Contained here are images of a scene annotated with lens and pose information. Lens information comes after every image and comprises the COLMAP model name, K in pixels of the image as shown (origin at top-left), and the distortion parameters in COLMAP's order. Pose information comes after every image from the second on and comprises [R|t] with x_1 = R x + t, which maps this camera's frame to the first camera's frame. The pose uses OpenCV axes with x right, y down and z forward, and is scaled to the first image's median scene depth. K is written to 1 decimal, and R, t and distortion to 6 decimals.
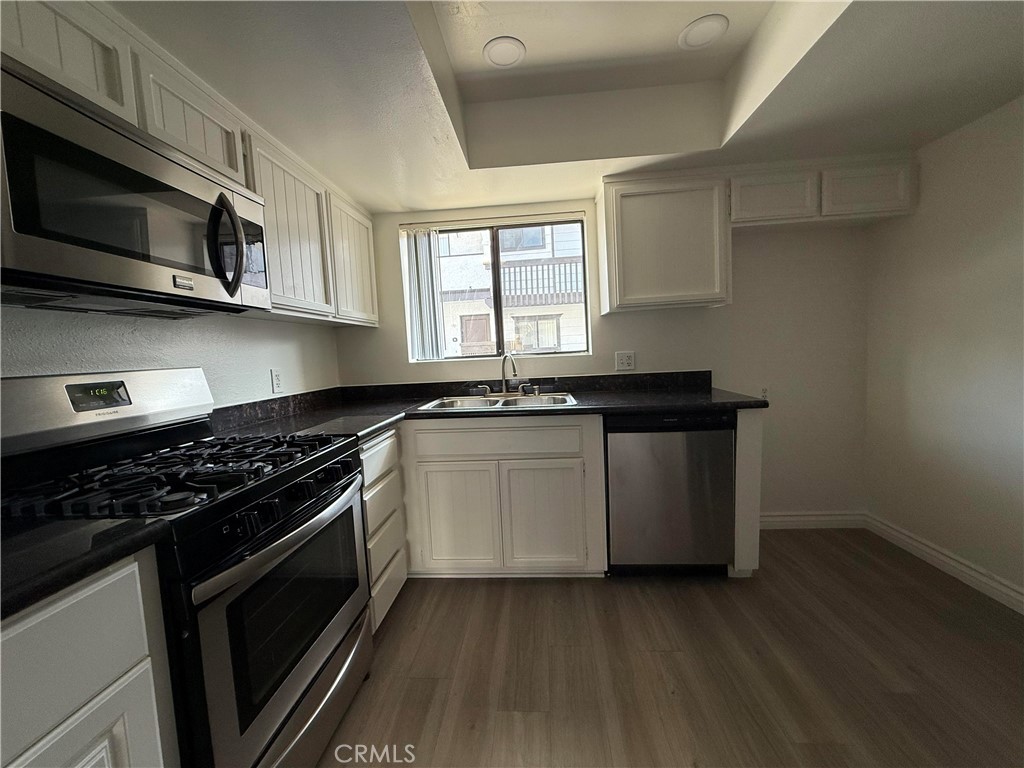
lens RADIAL K [[407.4, 0, 511.2], [0, 407.4, 382.9], [0, 0, 1]] dist [-0.001497, 0.000168]
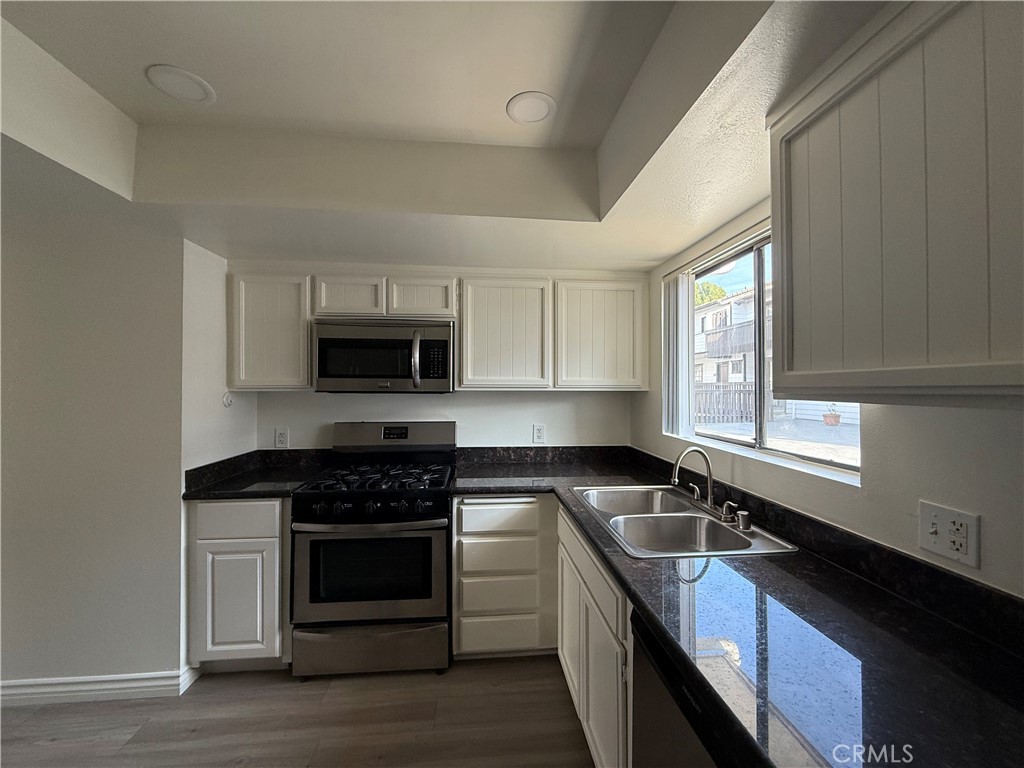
lens RADIAL K [[407.4, 0, 511.2], [0, 407.4, 382.9], [0, 0, 1]] dist [-0.001497, 0.000168]
pose [[0.163814, 0.042183, -0.985589, 0.685167], [-0.087013, 0.995809, 0.028158, -0.195509], [0.982646, 0.081146, 0.166798, 0.681422]]
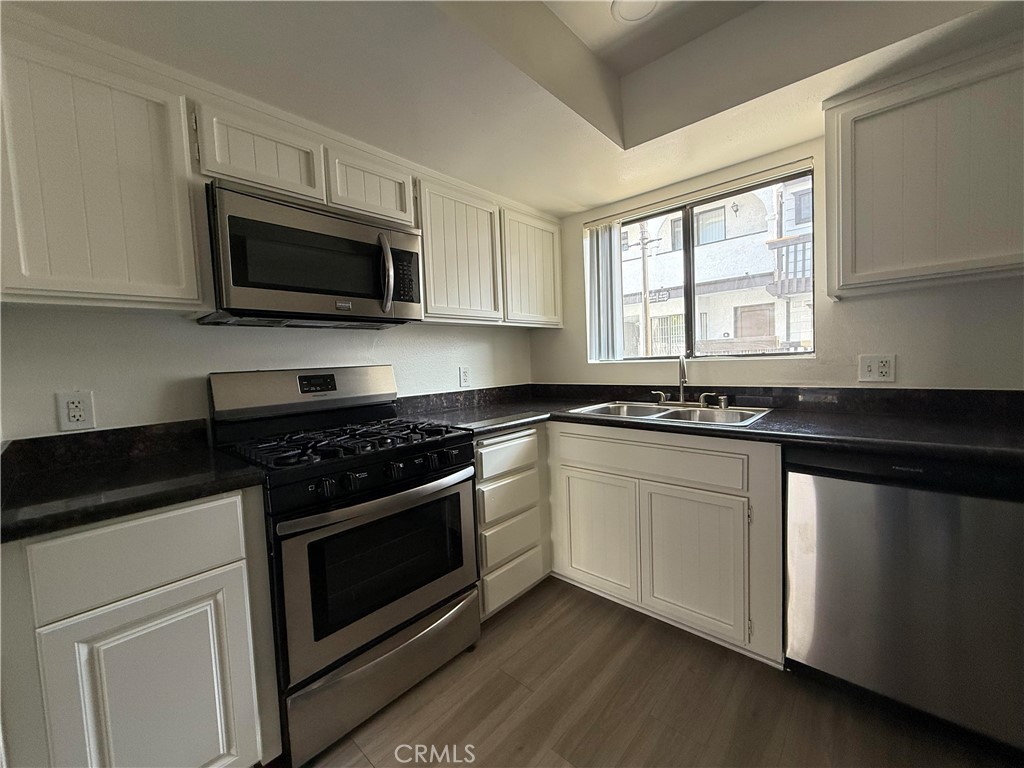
lens RADIAL K [[407.4, 0, 511.2], [0, 407.4, 382.9], [0, 0, 1]] dist [-0.001497, 0.000168]
pose [[0.786514, 0.053124, -0.615283, 0.270606], [-0.046952, 0.998554, 0.026197, -0.024599], [0.615784, 0.008285, 0.787871, 0.139476]]
